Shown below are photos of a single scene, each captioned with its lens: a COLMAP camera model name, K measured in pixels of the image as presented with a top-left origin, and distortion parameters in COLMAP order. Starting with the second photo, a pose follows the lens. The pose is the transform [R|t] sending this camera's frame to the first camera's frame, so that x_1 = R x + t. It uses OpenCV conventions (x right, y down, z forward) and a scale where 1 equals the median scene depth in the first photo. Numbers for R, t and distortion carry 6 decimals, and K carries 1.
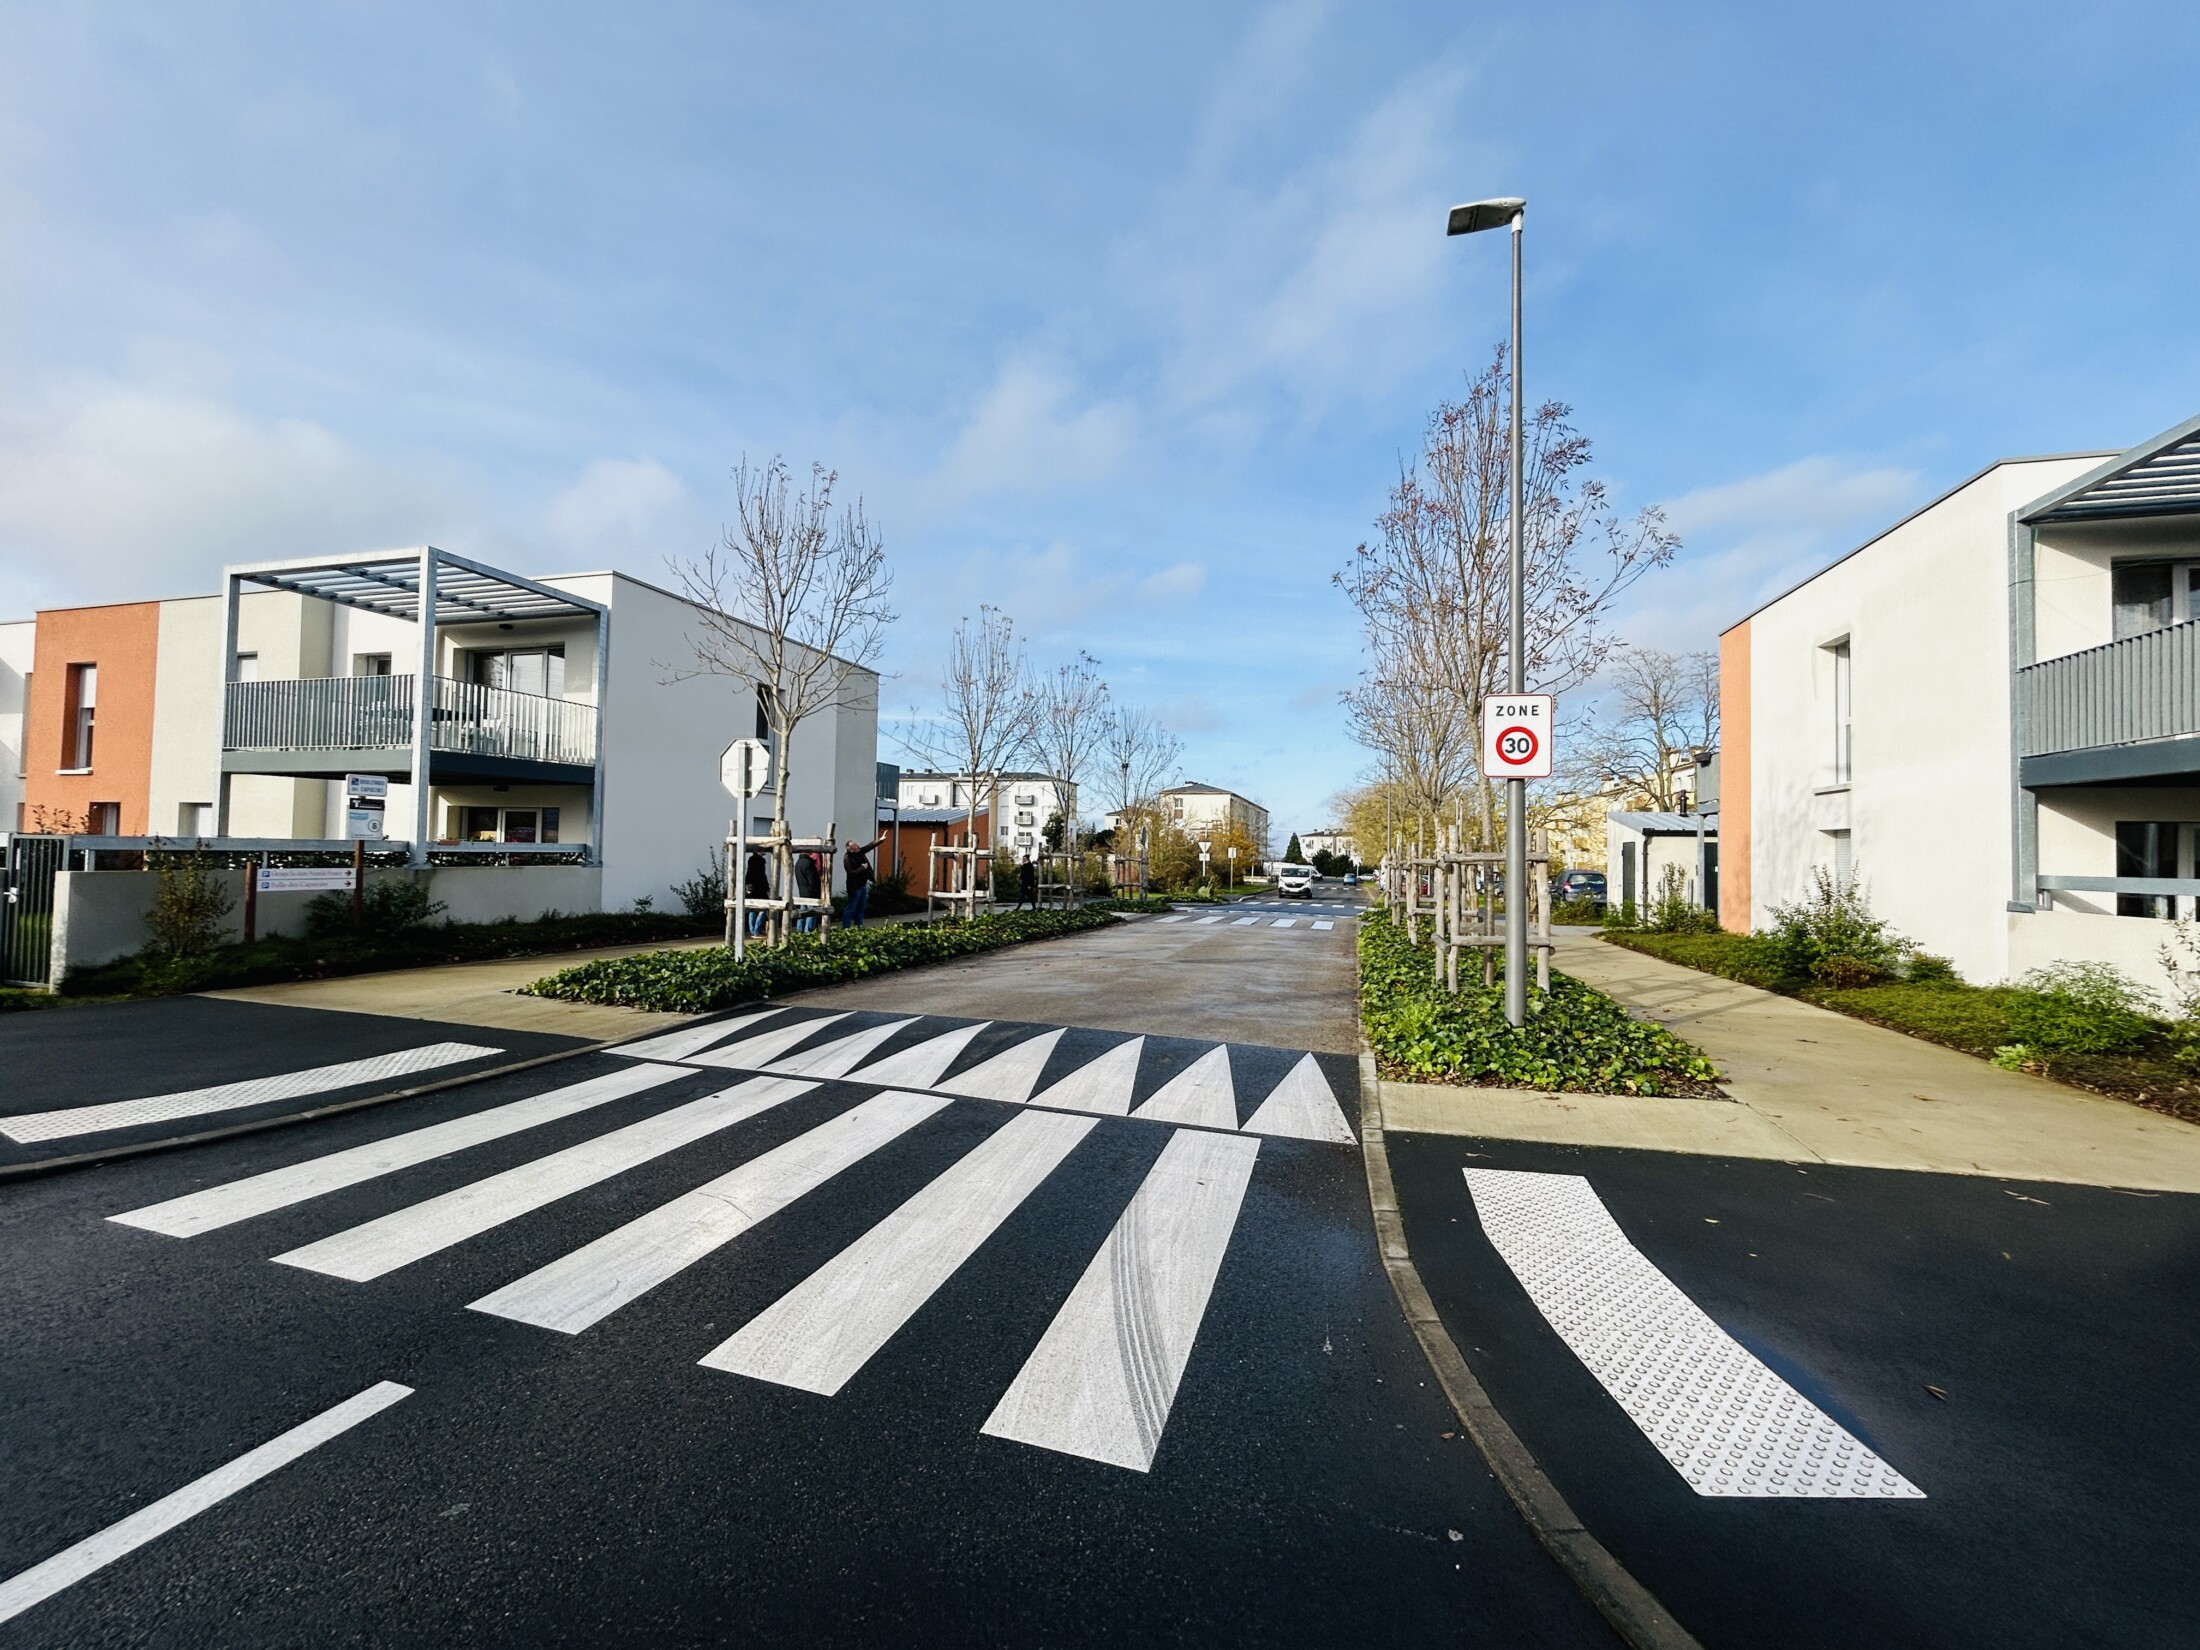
lens RADIAL K [[888.2, 0, 1100.0], [0, 888.2, 825.0], [0, 0, 1]] dist [-0.000403, 0.000333]
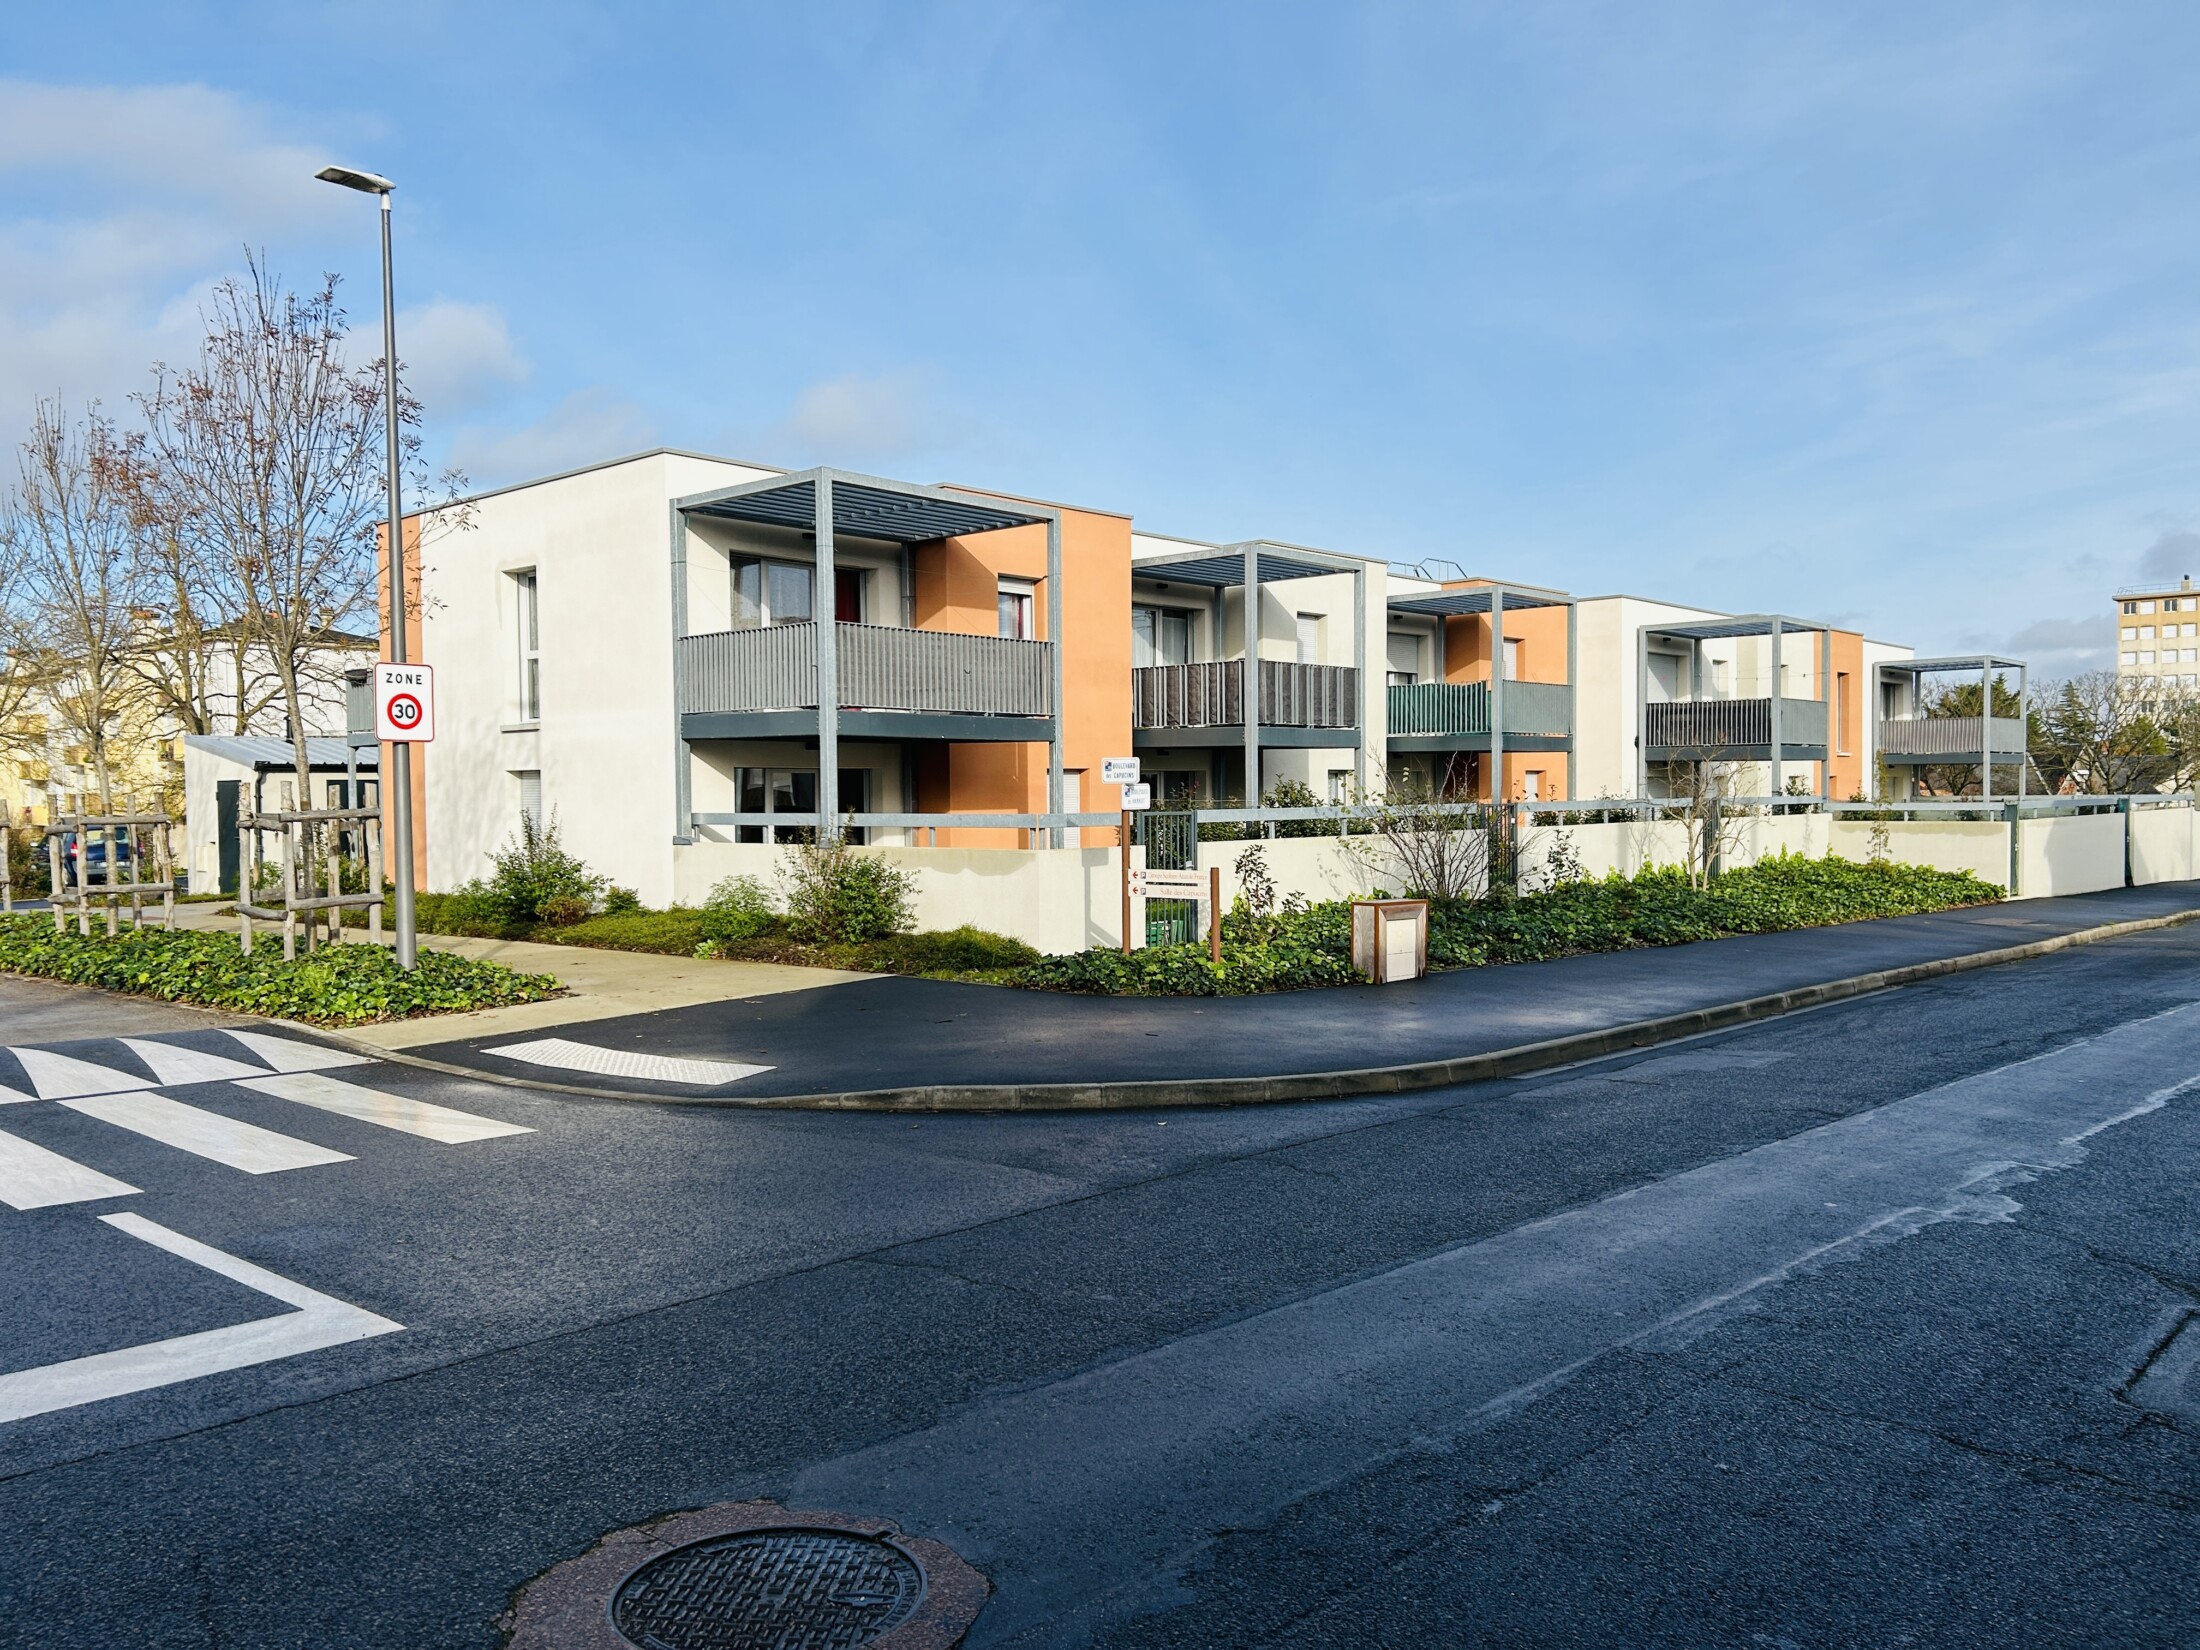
lens RADIAL K [[1704.8, 0, 1100.0], [0, 1704.8, 825.0], [0, 0, 1]] dist [0.001319, -0.000691]
pose [[0.436336, -0.040708, 0.898863, -0.726037], [-0.009794, 0.998702, 0.049984, -0.045192], [-0.899731, -0.030613, 0.435371, -0.467449]]
